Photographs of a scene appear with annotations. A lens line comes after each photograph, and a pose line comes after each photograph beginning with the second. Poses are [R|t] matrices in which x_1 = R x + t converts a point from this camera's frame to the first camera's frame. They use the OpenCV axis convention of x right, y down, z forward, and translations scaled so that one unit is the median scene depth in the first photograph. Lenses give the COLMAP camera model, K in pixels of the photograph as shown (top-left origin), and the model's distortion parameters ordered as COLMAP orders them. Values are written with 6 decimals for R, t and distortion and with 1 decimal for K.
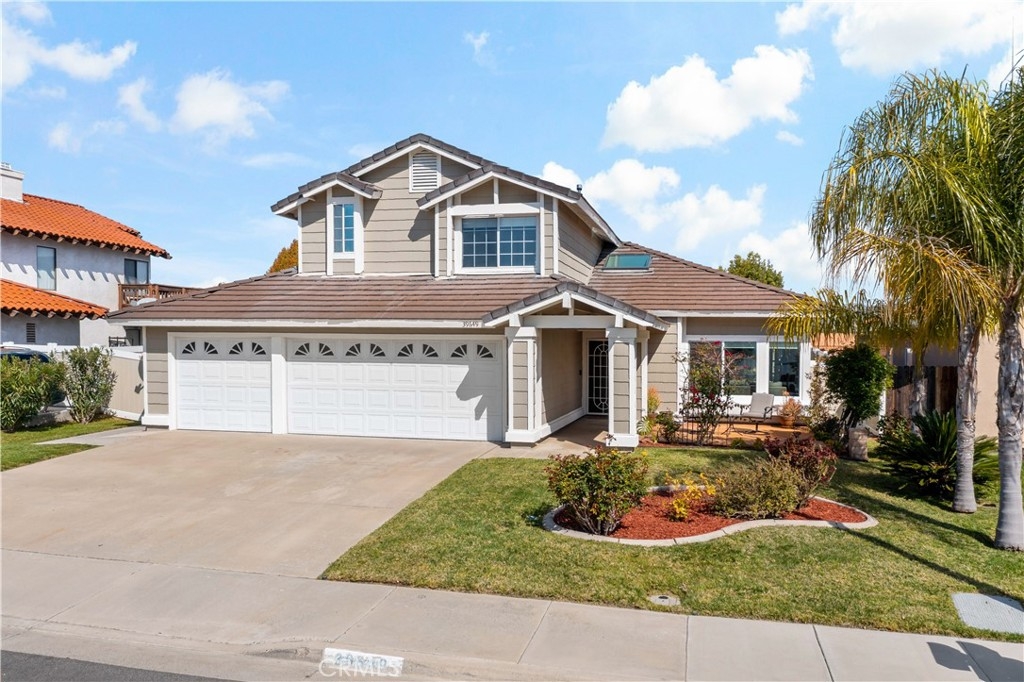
lens RADIAL K [[827.9, 0, 524.9], [0, 827.9, 354.0], [0, 0, 1]] dist [-0.018255, 0.011990]
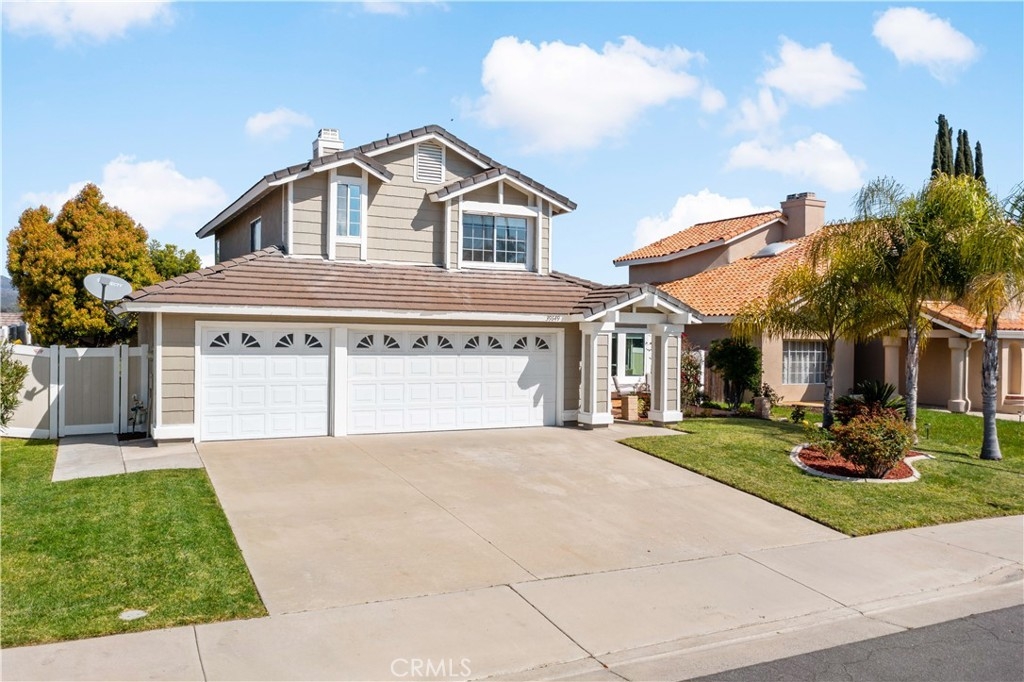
lens RADIAL K [[796.3, 0, 512.4], [0, 796.3, 316.1], [0, 0, 1]] dist [-0.020236, -0.005113]
pose [[0.764693, 0.016154, 0.644192, -0.691930], [0.000966, 0.999656, -0.026216, -0.010228], [-0.644394, 0.020669, 0.764414, 0.214996]]
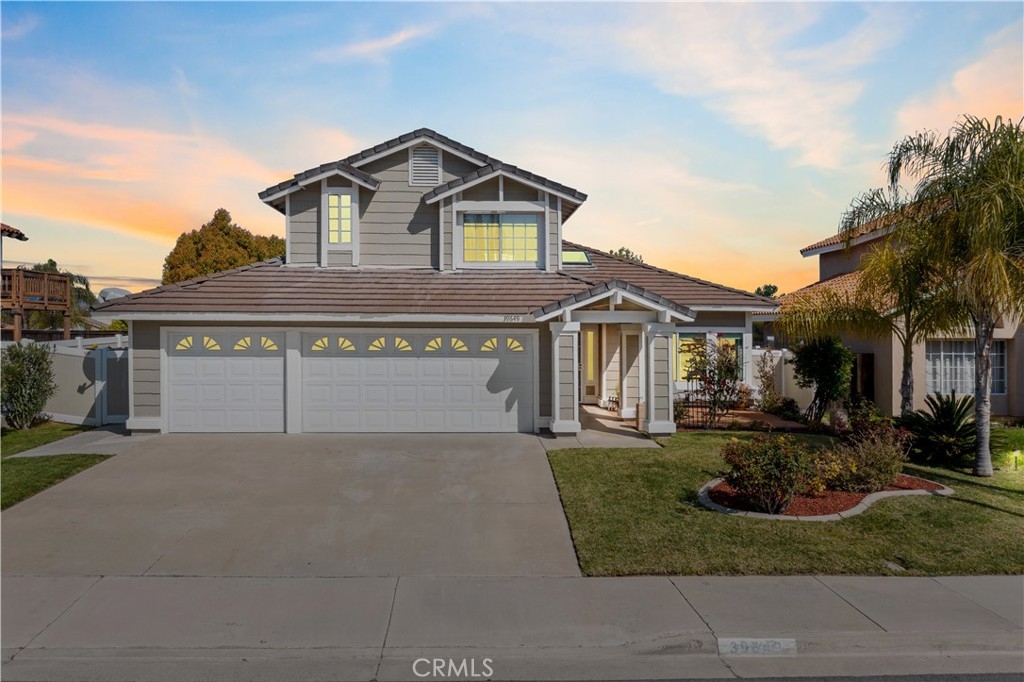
lens RADIAL K [[812.5, 0, 515.5], [0, 812.5, 311.2], [0, 0, 1]] dist [-0.016041, 0.002258]
pose [[0.960079, 0.001963, 0.279724, -0.305538], [0.007891, 0.999387, -0.034097, -0.009660], [-0.279619, 0.034943, 0.959475, 0.029500]]
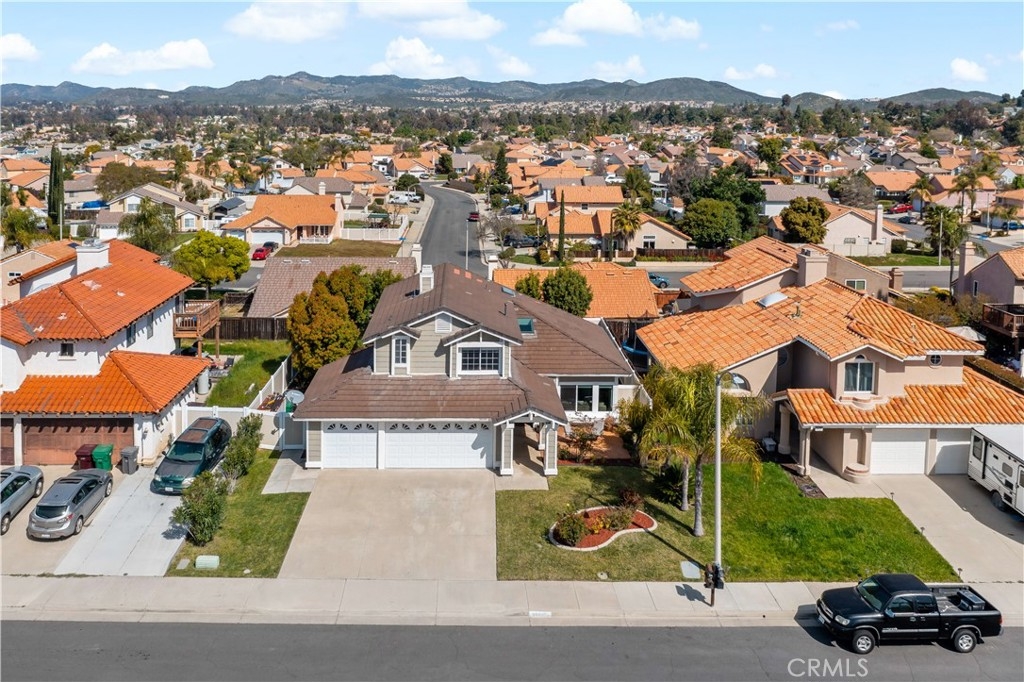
lens RADIAL K [[822.5, 0, 505.1], [0, 822.5, 110.5], [0, 0, 1]] dist [-0.010537, -0.002123]
pose [[0.963636, 0.018850, 0.266552, -0.545088], [-0.011567, 0.999516, -0.028868, -0.714673], [-0.266968, 0.024735, 0.963388, -1.030873]]
